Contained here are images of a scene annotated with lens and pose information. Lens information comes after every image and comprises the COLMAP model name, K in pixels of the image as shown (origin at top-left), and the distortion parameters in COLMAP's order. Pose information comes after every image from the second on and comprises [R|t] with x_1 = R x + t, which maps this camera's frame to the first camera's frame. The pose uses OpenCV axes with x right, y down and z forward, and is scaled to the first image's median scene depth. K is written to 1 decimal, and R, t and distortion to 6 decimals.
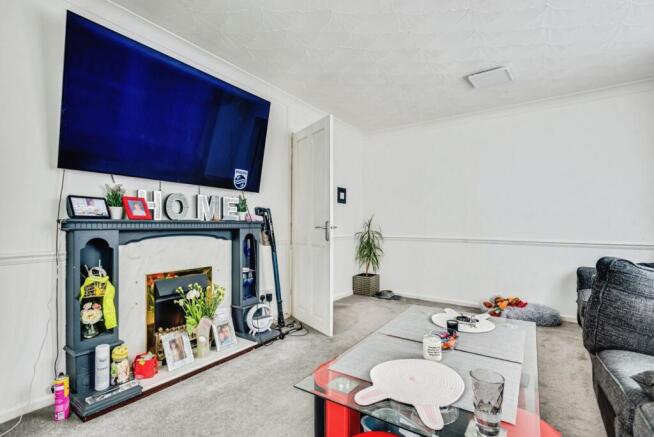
lens RADIAL K [[309.2, 0, 324.2], [0, 309.2, 219.7], [0, 0, 1]] dist [0.022835, 0.000038]
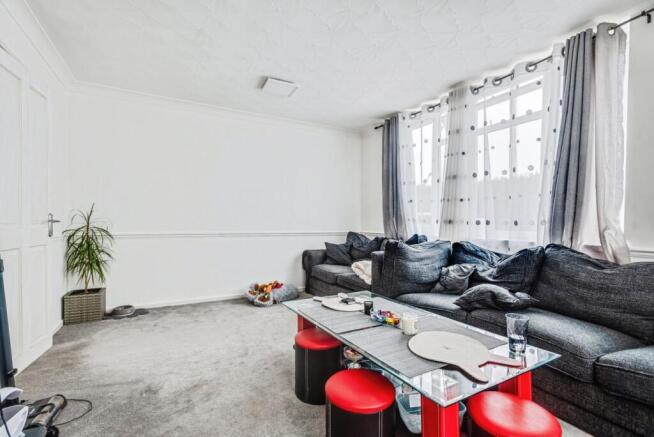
lens RADIAL K [[309.2, 0, 324.2], [0, 309.2, 219.7], [0, 0, 1]] dist [0.022835, 0.000038]
pose [[0.450774, 0.002856, 0.892633, -0.353592], [-0.019739, 0.999782, 0.006770, 0.006291], [-0.892420, -0.020671, 0.450732, 0.316307]]
